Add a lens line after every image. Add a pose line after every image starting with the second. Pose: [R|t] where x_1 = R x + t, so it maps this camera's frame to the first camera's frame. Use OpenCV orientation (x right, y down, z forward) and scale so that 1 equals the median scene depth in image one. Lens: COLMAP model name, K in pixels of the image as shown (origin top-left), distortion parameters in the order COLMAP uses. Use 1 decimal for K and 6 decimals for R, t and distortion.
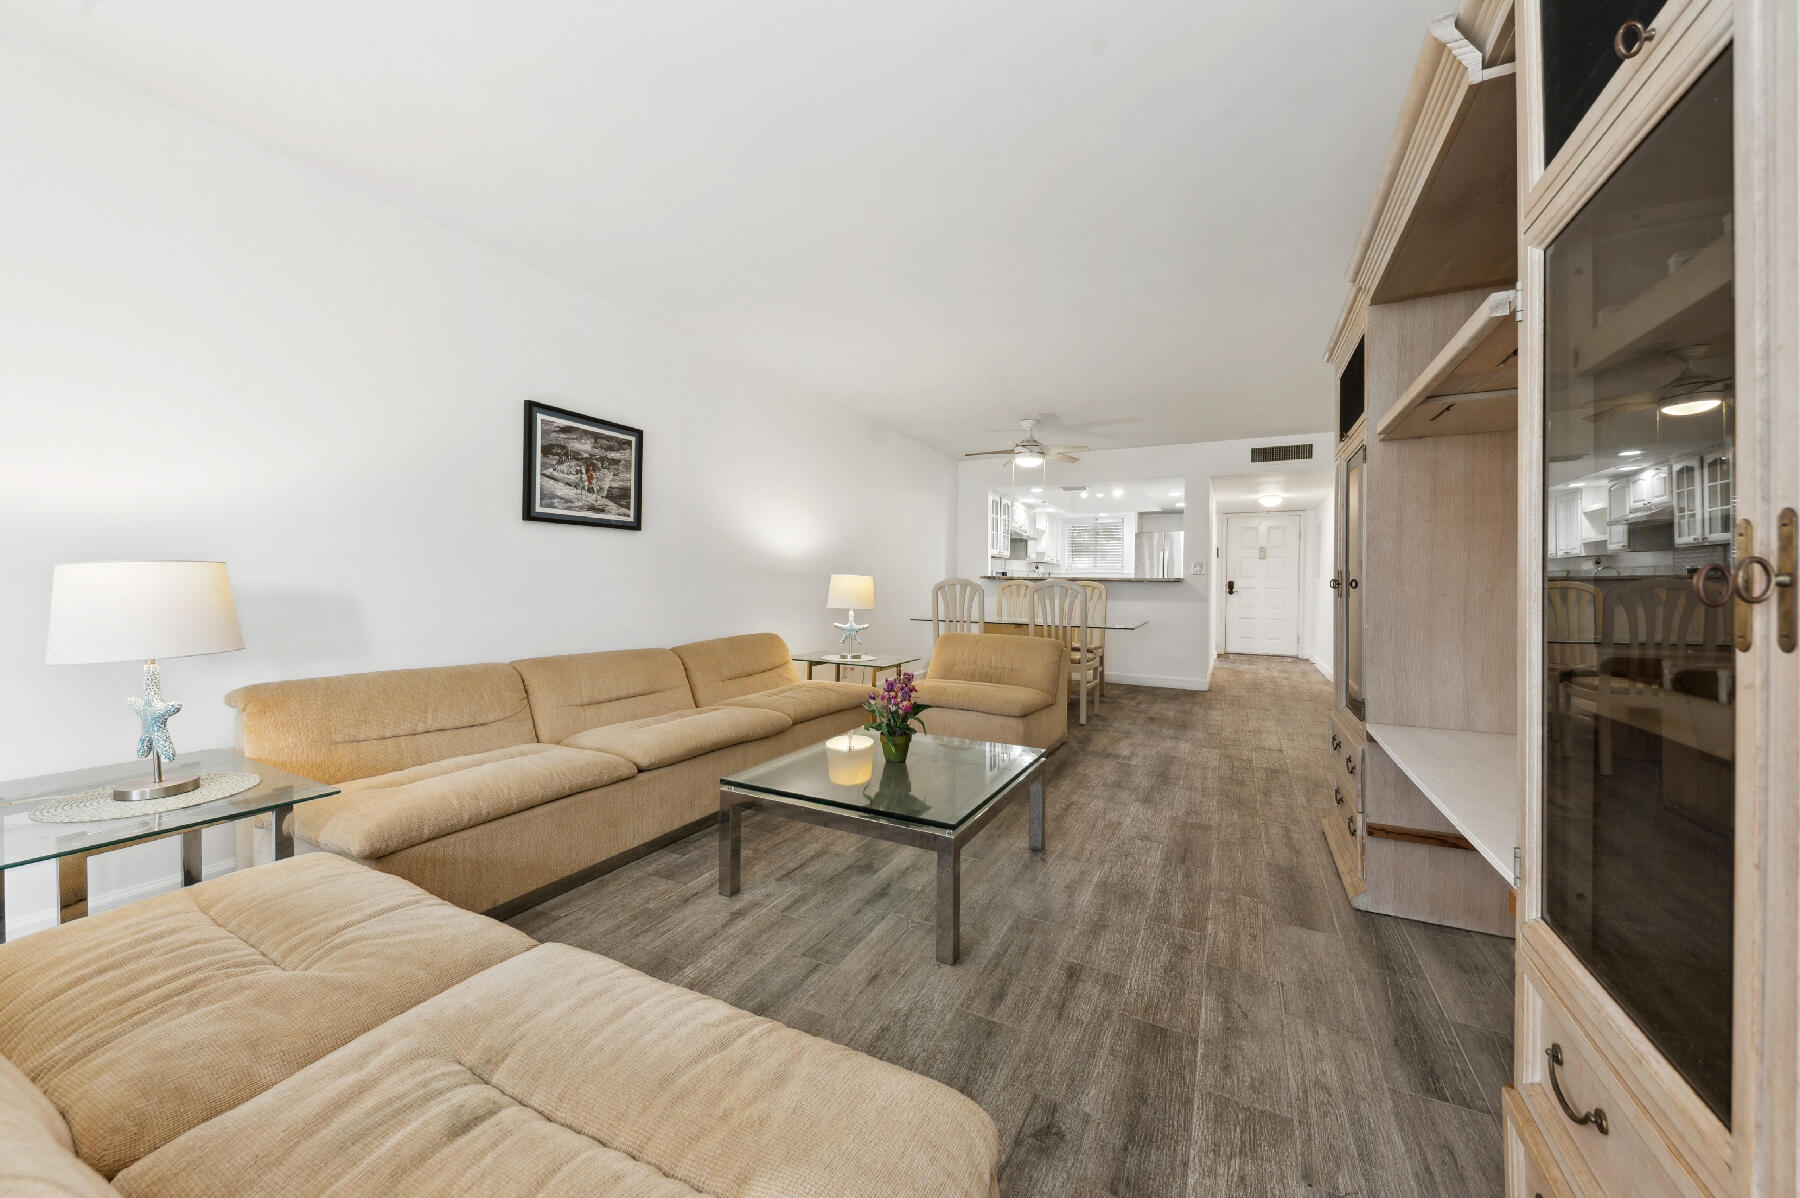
lens RADIAL K [[655.8, 0, 900.0], [0, 655.8, 599.0], [0, 0, 1]] dist [-0.000380, -0.000005]
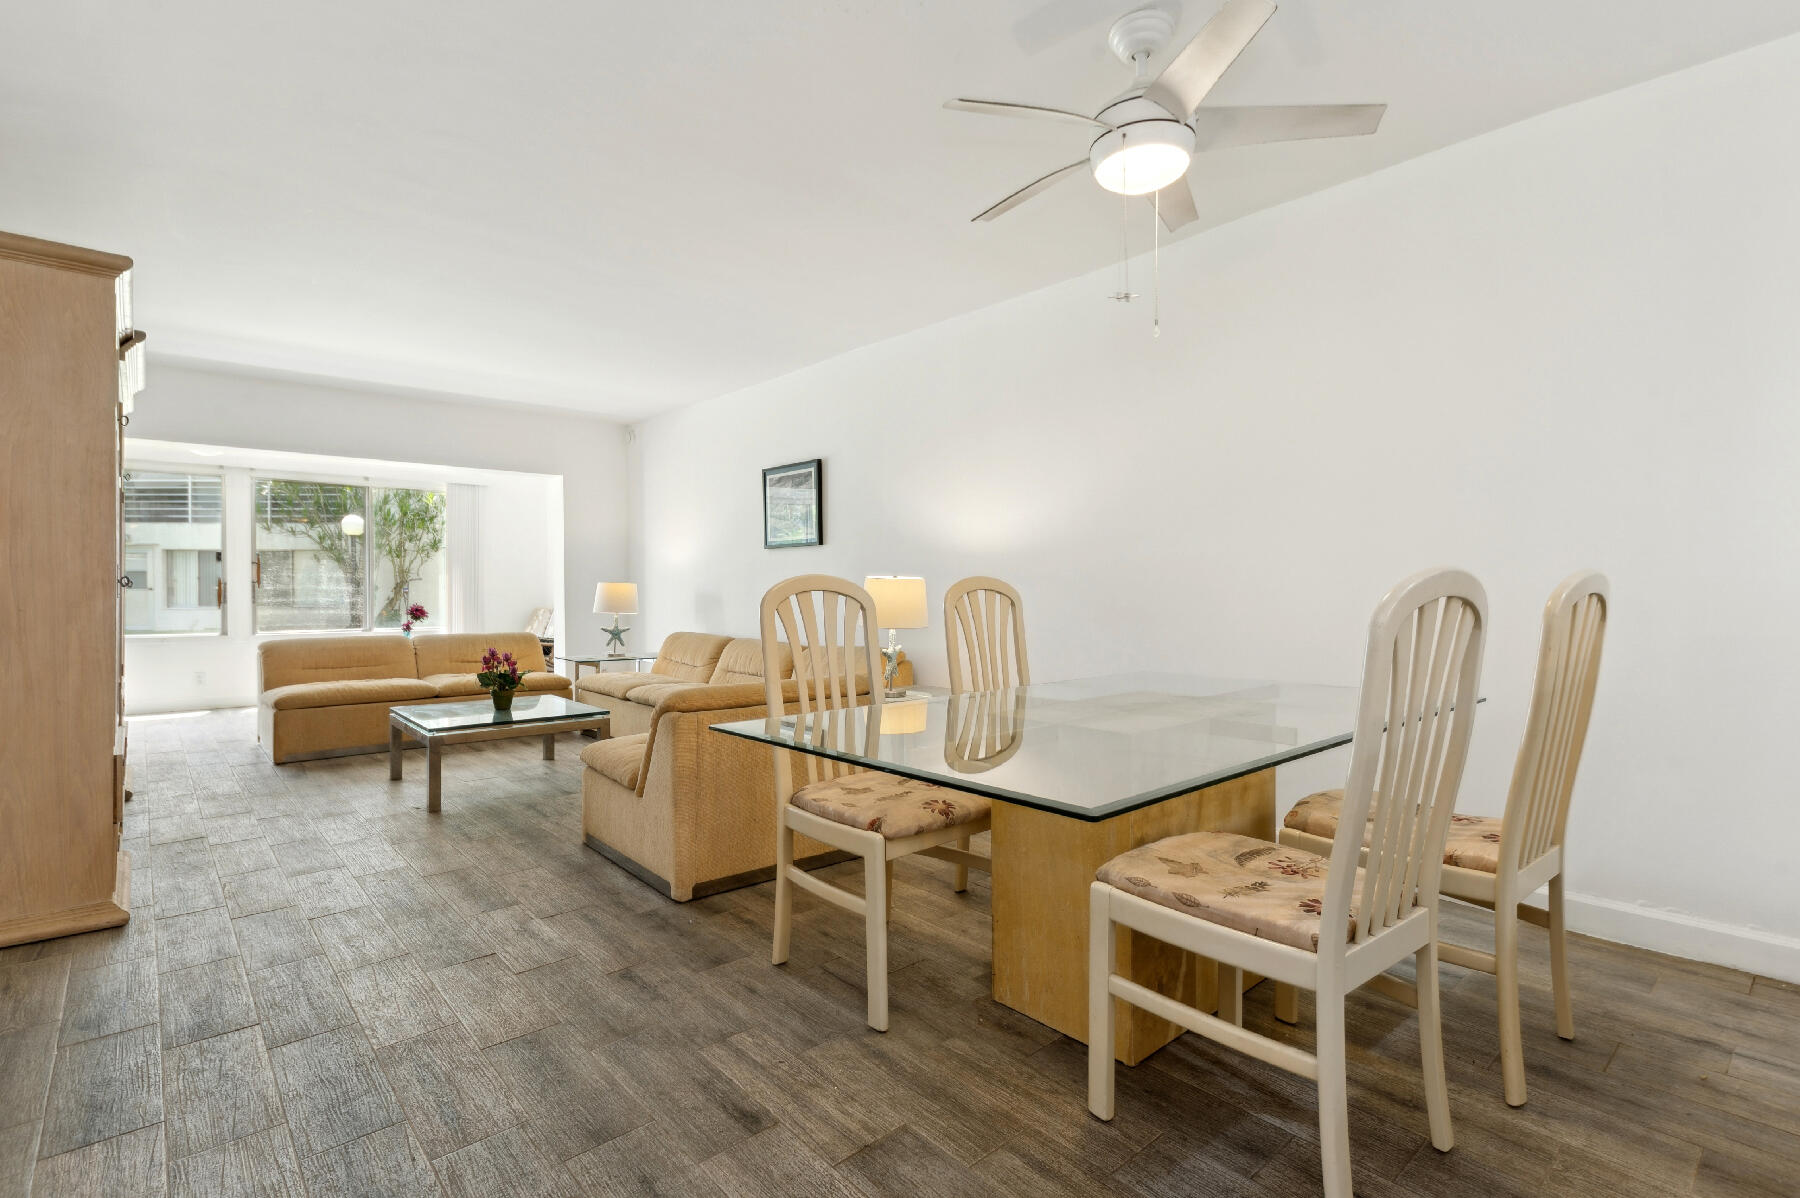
lens RADIAL K [[844.1, 0, 900.0], [0, 844.1, 599.0], [0, 0, 1]] dist [0.000119, 0.000091]
pose [[-0.369555, 0.001482, -0.929208, 0.434818], [-0.028536, 0.999509, 0.012943, -0.013815], [0.928771, 0.031299, -0.369331, 0.767054]]
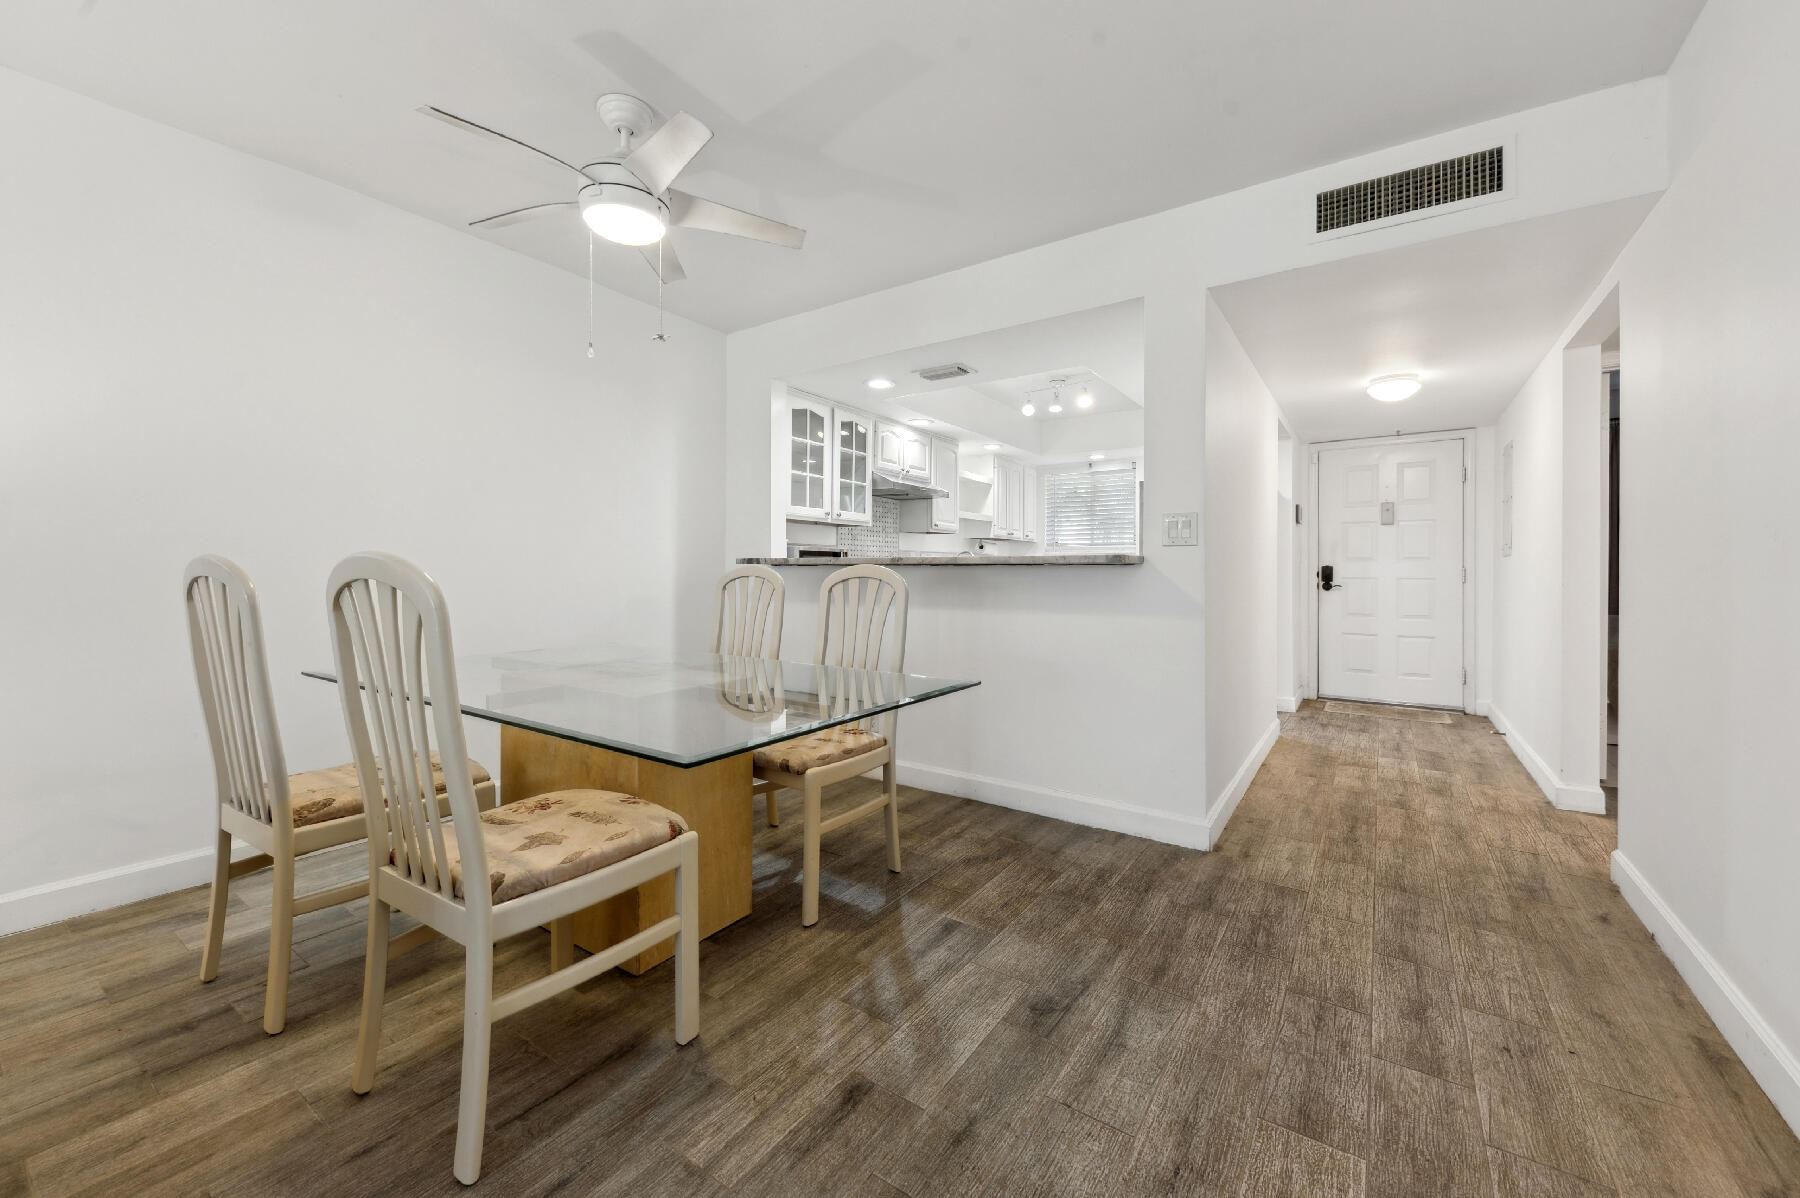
lens RADIAL K [[697.1, 0, 896.8], [0, 697.1, 576.0], [0, 0, 1]] dist [0.001155, -0.000005]
pose [[0.991116, -0.007084, -0.132815, 0.283613], [0.003956, 0.999709, -0.023800, -0.008127], [0.132945, 0.023063, 0.990855, 0.470735]]
